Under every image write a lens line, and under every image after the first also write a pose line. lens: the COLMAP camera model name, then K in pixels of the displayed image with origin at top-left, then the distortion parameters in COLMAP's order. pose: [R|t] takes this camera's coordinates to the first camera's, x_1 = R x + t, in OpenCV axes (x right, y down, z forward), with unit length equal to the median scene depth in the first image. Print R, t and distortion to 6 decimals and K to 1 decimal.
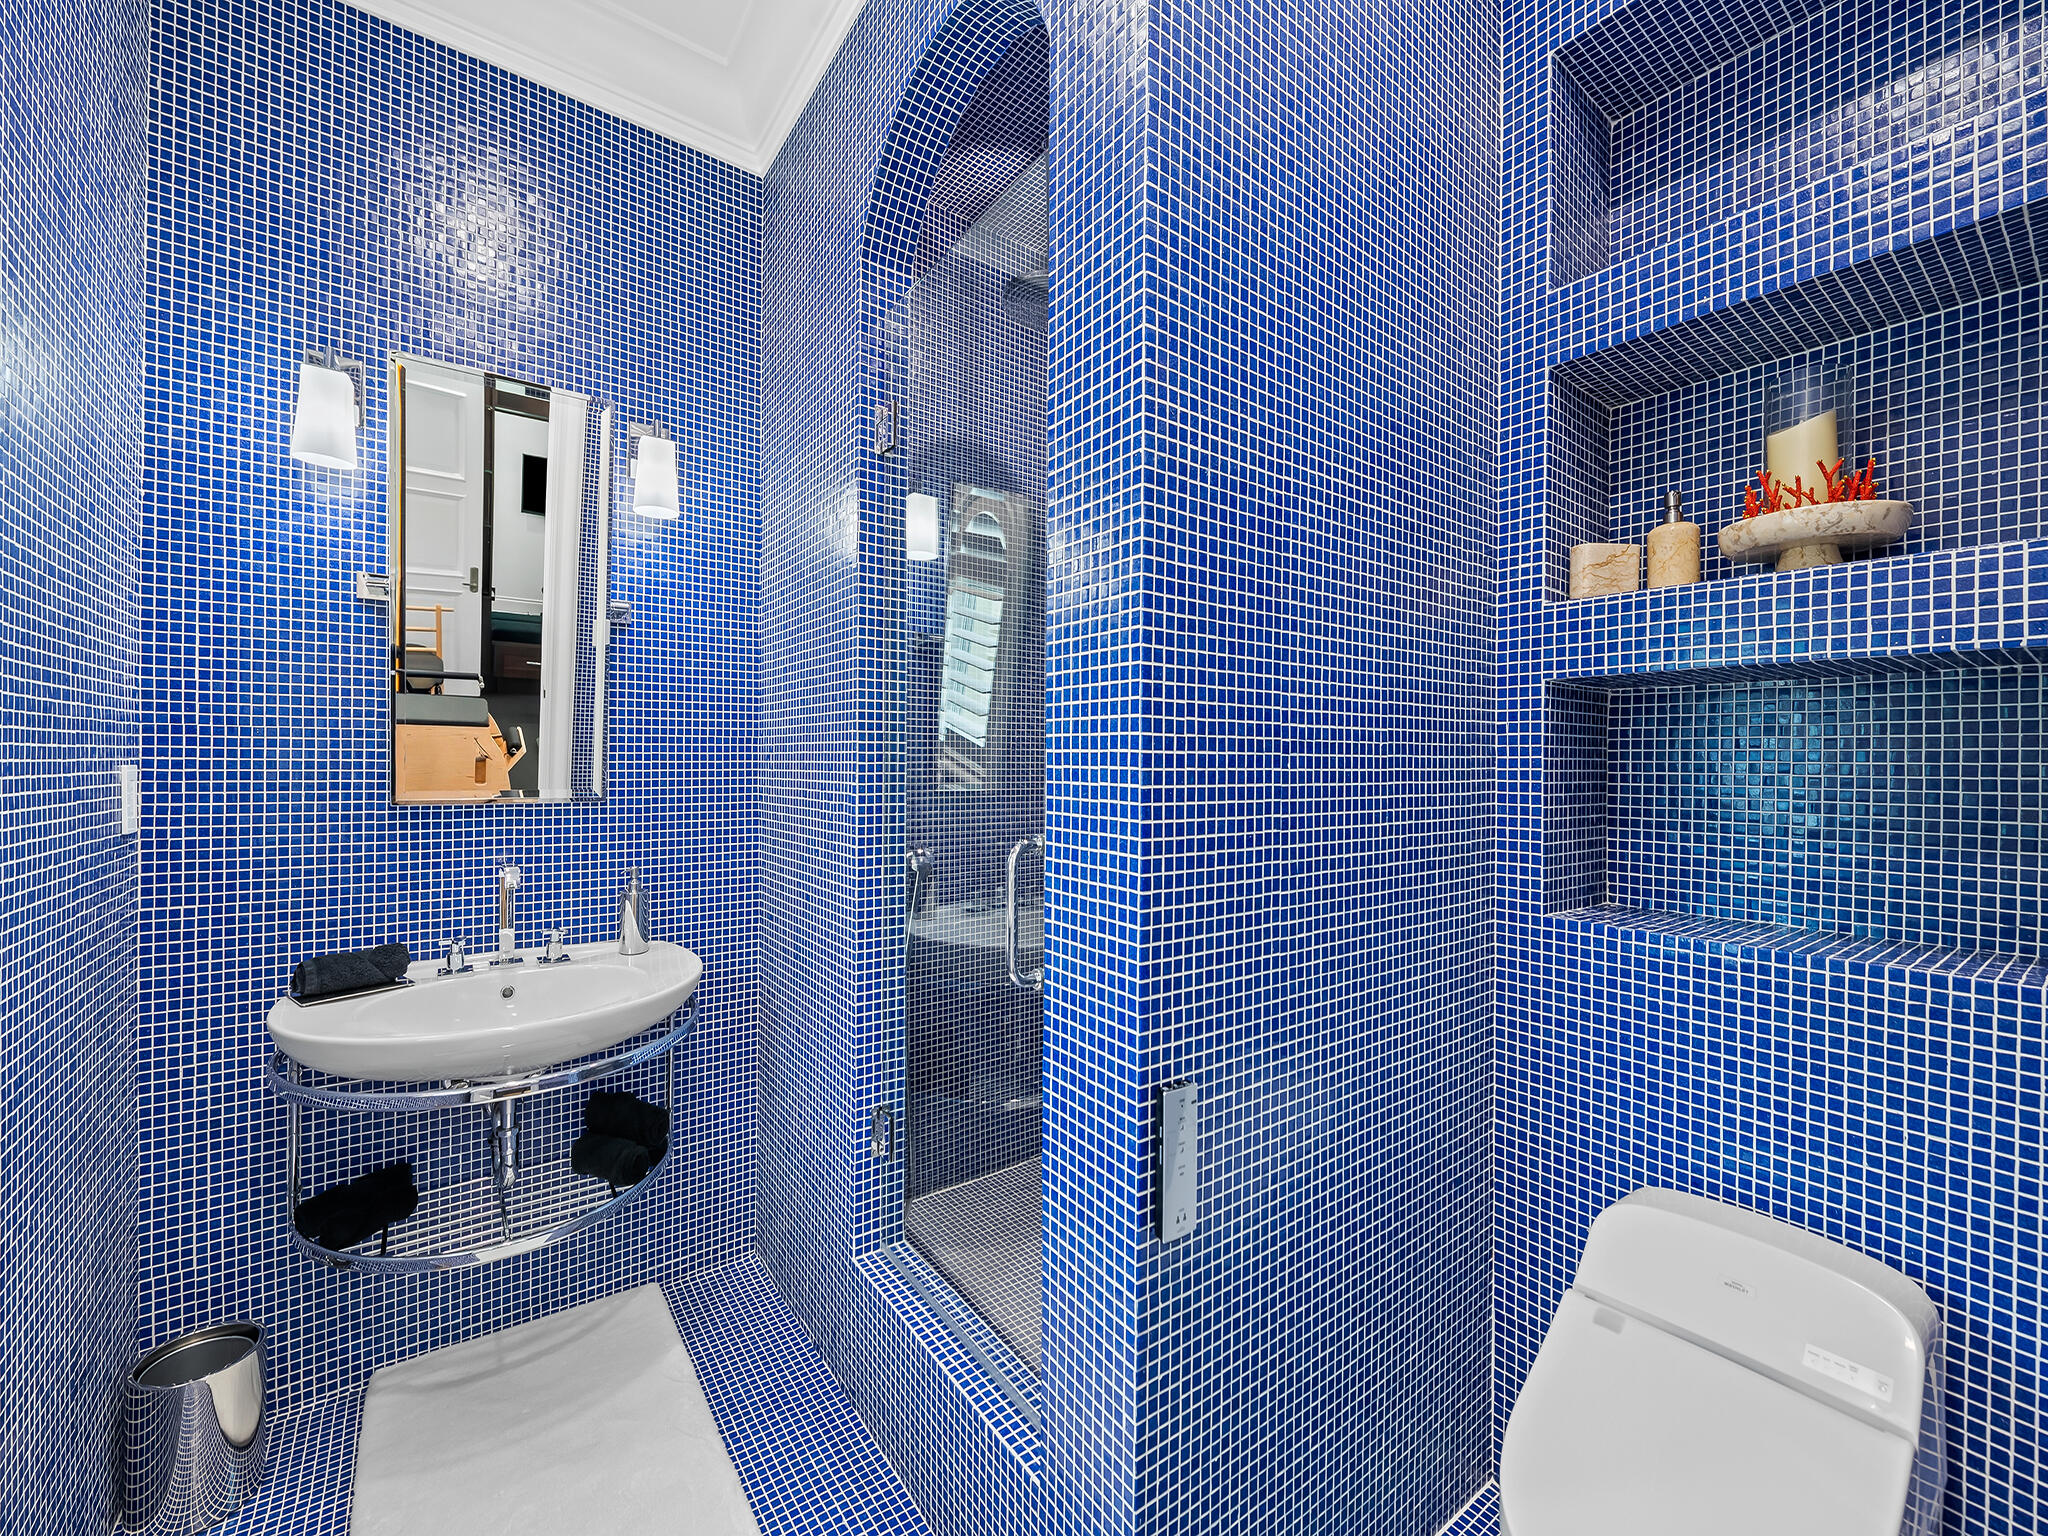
lens RADIAL K [[827.7, 0, 1029.8], [0, 827.7, 762.2], [0, 0, 1]] dist [-0.001157, -0.003367]
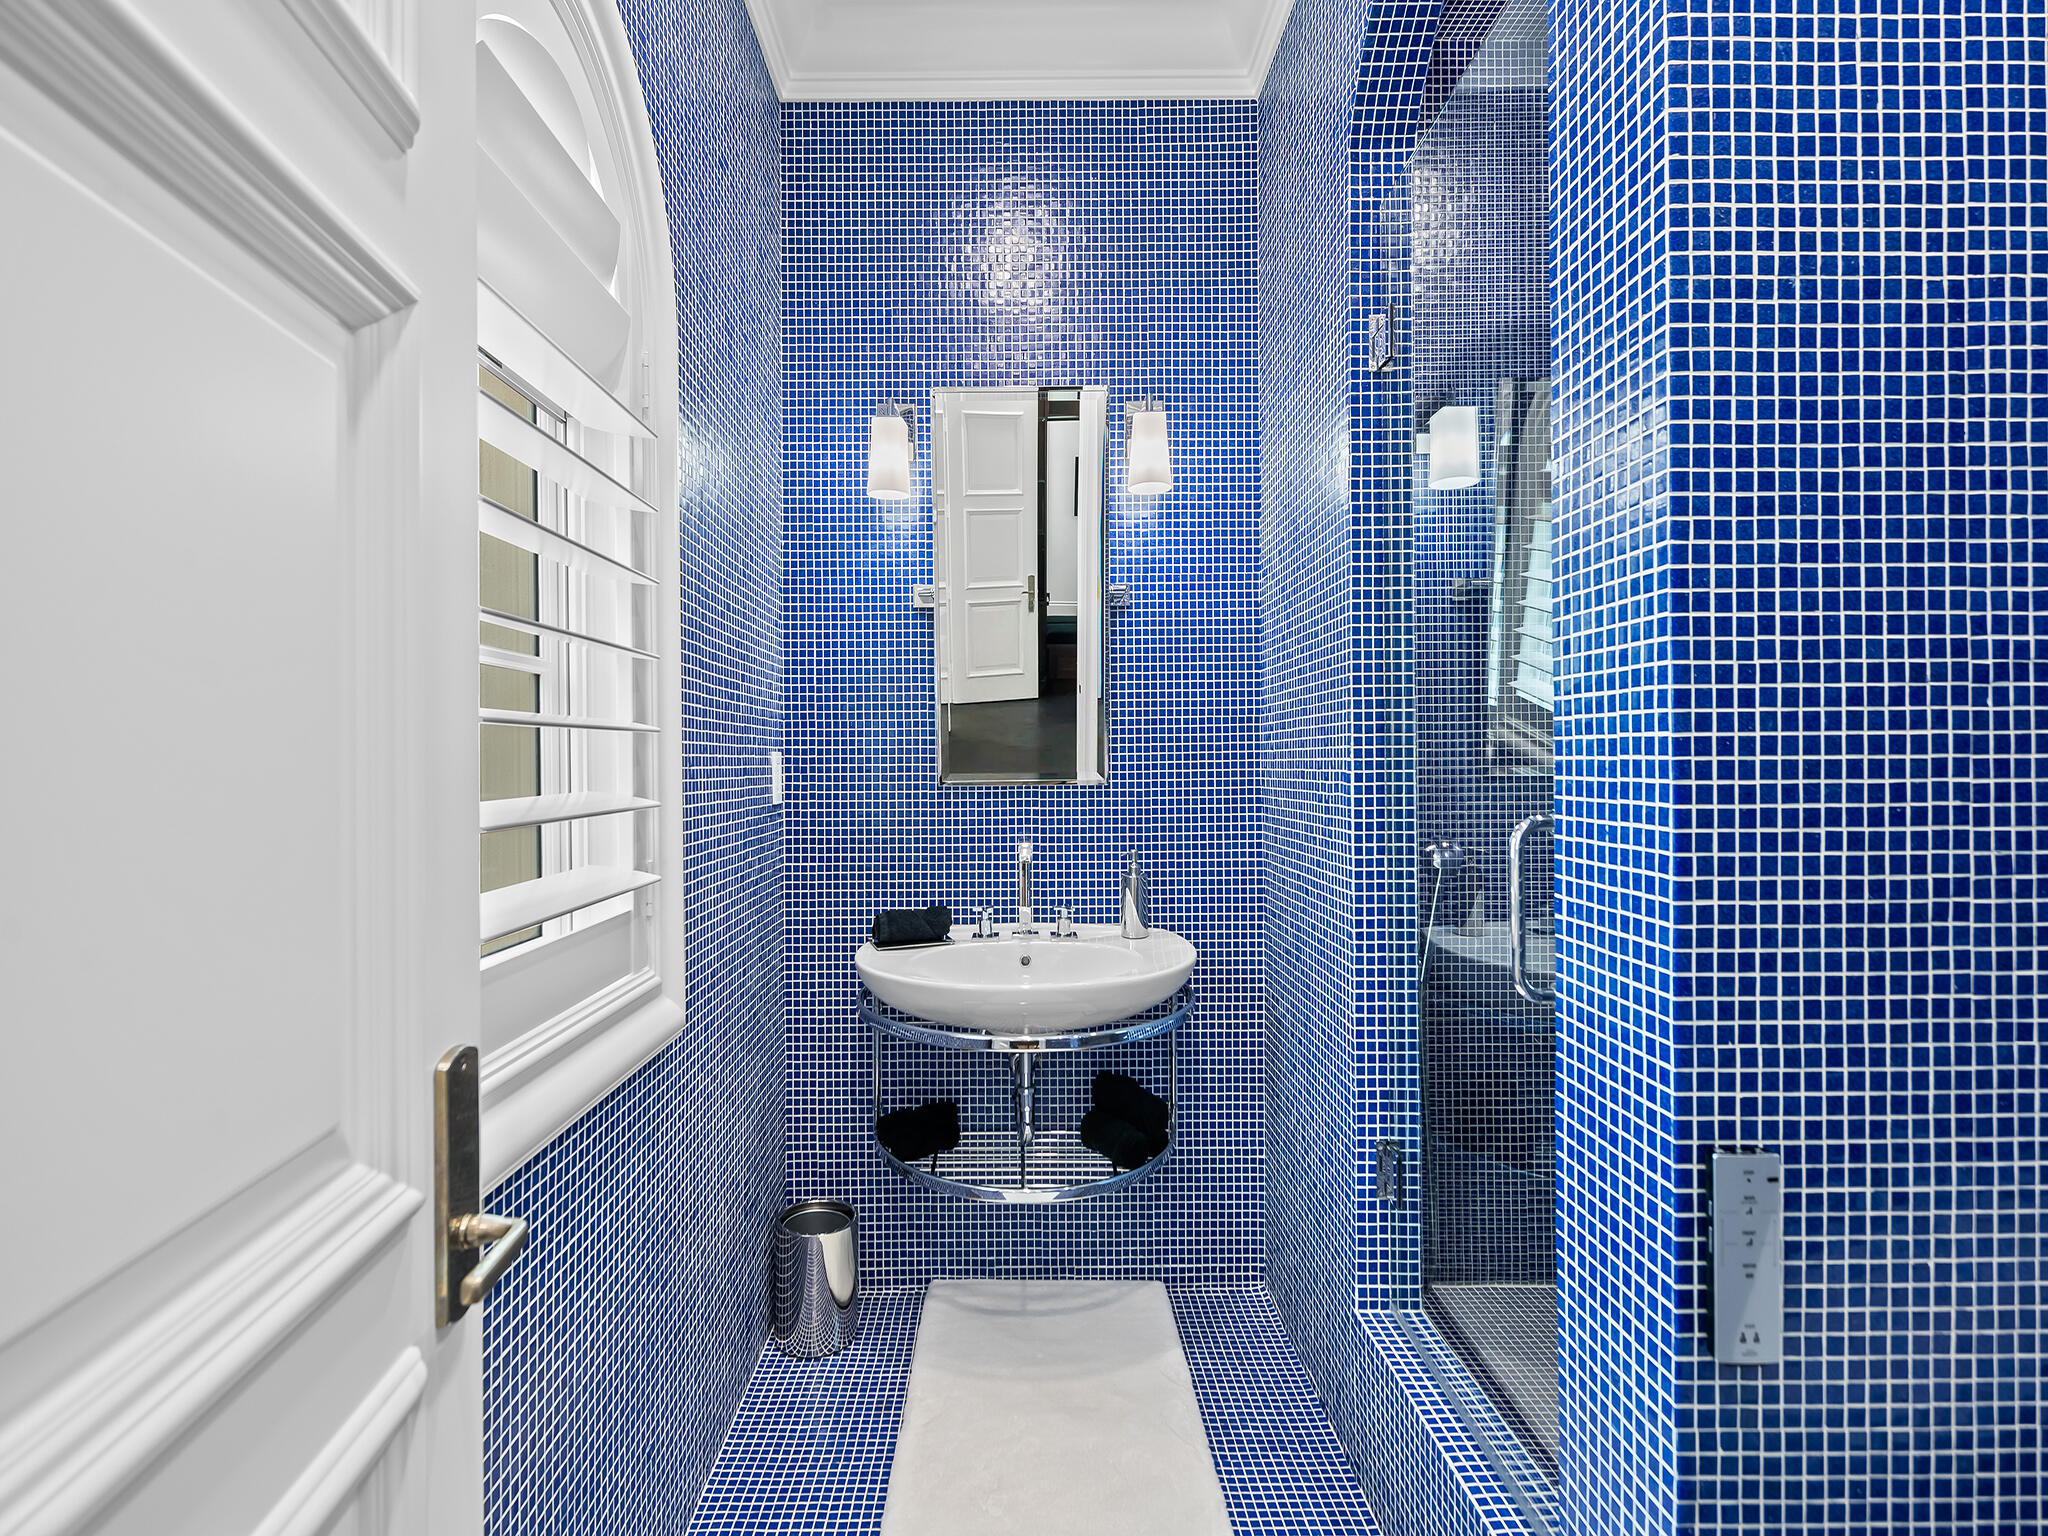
lens RADIAL K [[993.6, 0, 1025.7], [0, 993.6, 765.7], [0, 0, 1]] dist [-0.000708, -0.004569]
pose [[0.808025, -0.018597, -0.588854, 0.142133], [0.015517, 0.999827, -0.010284, 0.043407], [0.588943, -0.000827, 0.808174, -0.040950]]
